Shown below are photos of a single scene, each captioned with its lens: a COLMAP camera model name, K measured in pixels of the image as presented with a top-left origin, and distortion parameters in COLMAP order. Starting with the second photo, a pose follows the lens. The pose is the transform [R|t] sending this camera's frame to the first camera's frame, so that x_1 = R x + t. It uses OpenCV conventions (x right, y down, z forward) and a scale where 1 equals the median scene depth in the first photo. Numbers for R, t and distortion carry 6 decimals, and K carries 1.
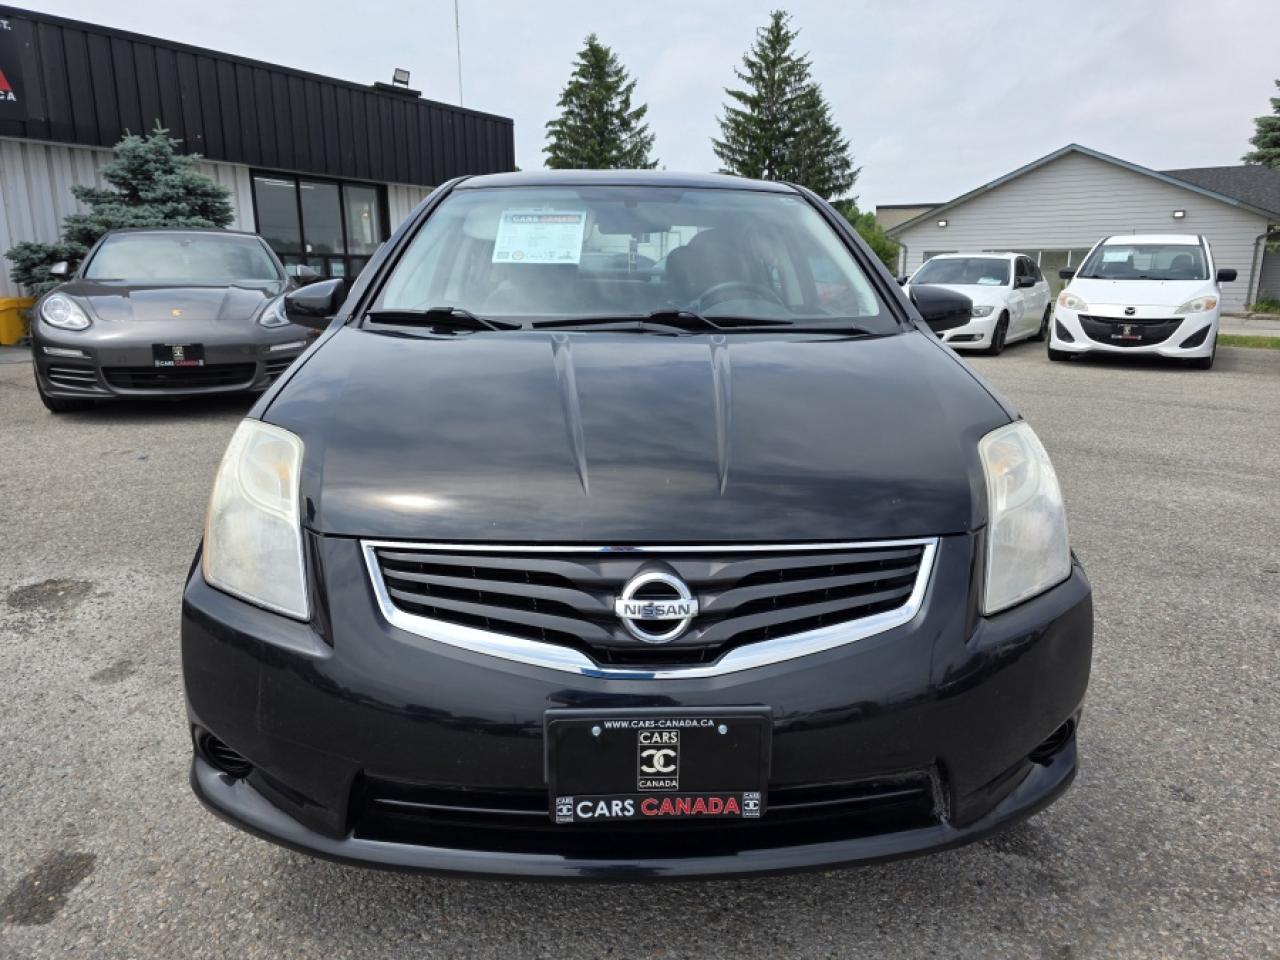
lens RADIAL K [[869.0, 0, 642.3], [0, 869.0, 480.5], [0, 0, 1]] dist [0.057478, -0.055887]
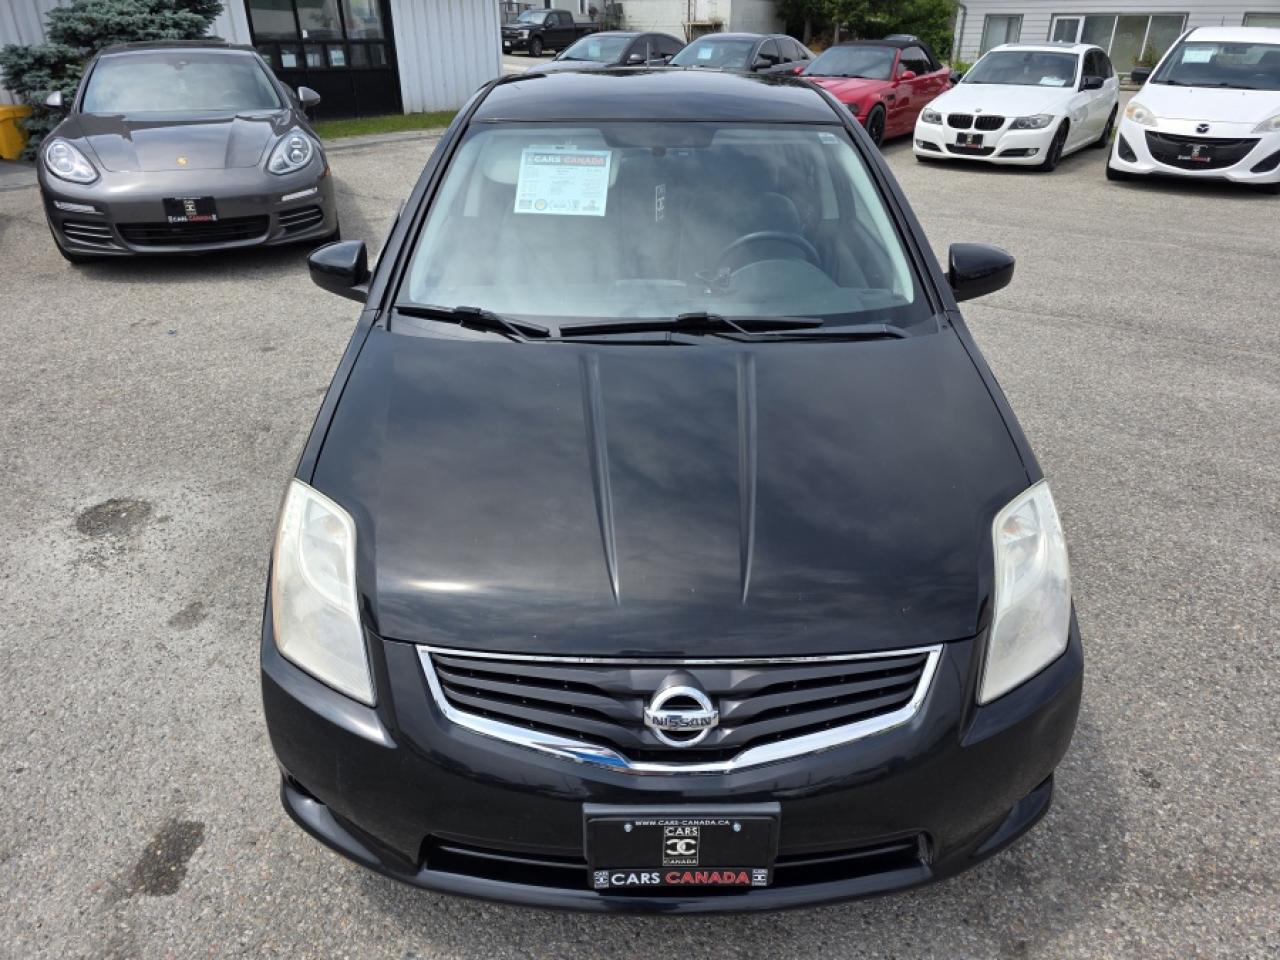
lens RADIAL K [[869.0, 0, 631.4], [0, 869.0, 495.8], [0, 0, 1]] dist [0.057478, -0.055887]
pose [[0.999316, 0.011070, -0.035291, -0.005167], [-0.001780, 0.967448, 0.253064, -0.188109], [0.036943, -0.252828, 0.966806, -0.007540]]
